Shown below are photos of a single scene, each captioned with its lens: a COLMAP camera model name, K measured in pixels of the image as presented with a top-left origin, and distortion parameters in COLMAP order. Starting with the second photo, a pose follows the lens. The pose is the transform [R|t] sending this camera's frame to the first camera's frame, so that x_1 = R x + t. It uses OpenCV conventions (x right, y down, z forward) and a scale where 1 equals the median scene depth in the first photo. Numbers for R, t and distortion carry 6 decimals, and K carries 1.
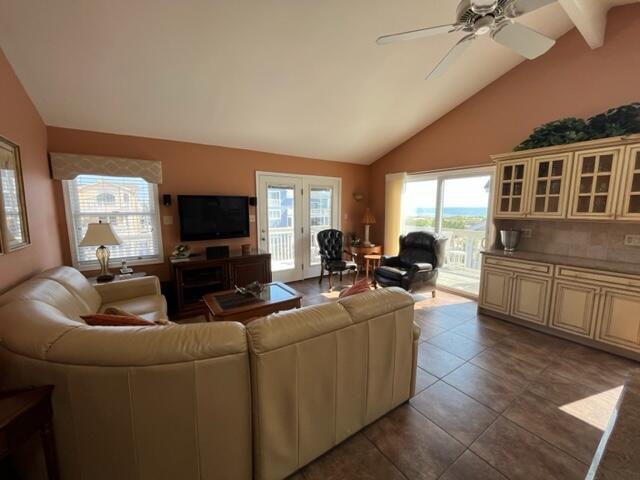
lens RADIAL K [[259.0, 0, 321.1], [0, 259.0, 241.4], [0, 0, 1]] dist [-0.000754, -0.000728]
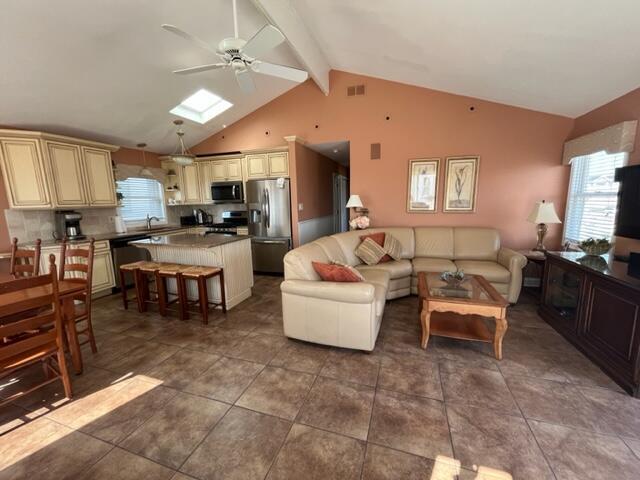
lens RADIAL K [[259.0, 0, 321.4], [0, 259.0, 241.5], [0, 0, 1]] dist [-0.000754, -0.000728]
pose [[-0.795454, 0.113735, -0.595246, 0.532613], [-0.058163, 0.963368, 0.261799, -0.126365], [0.603217, 0.242870, -0.759699, 1.130970]]
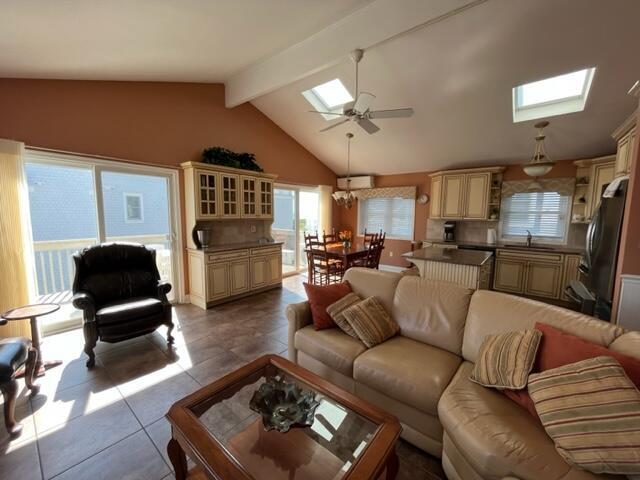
lens RADIAL K [[259.0, 0, 317.7], [0, 259.0, 241.8], [0, 0, 1]] dist [-0.000754, -0.000728]
pose [[-0.277299, -0.109562, 0.954516, -0.533758], [0.113271, 0.982821, 0.145717, -0.103524], [-0.954083, 0.148526, -0.260125, 0.829793]]
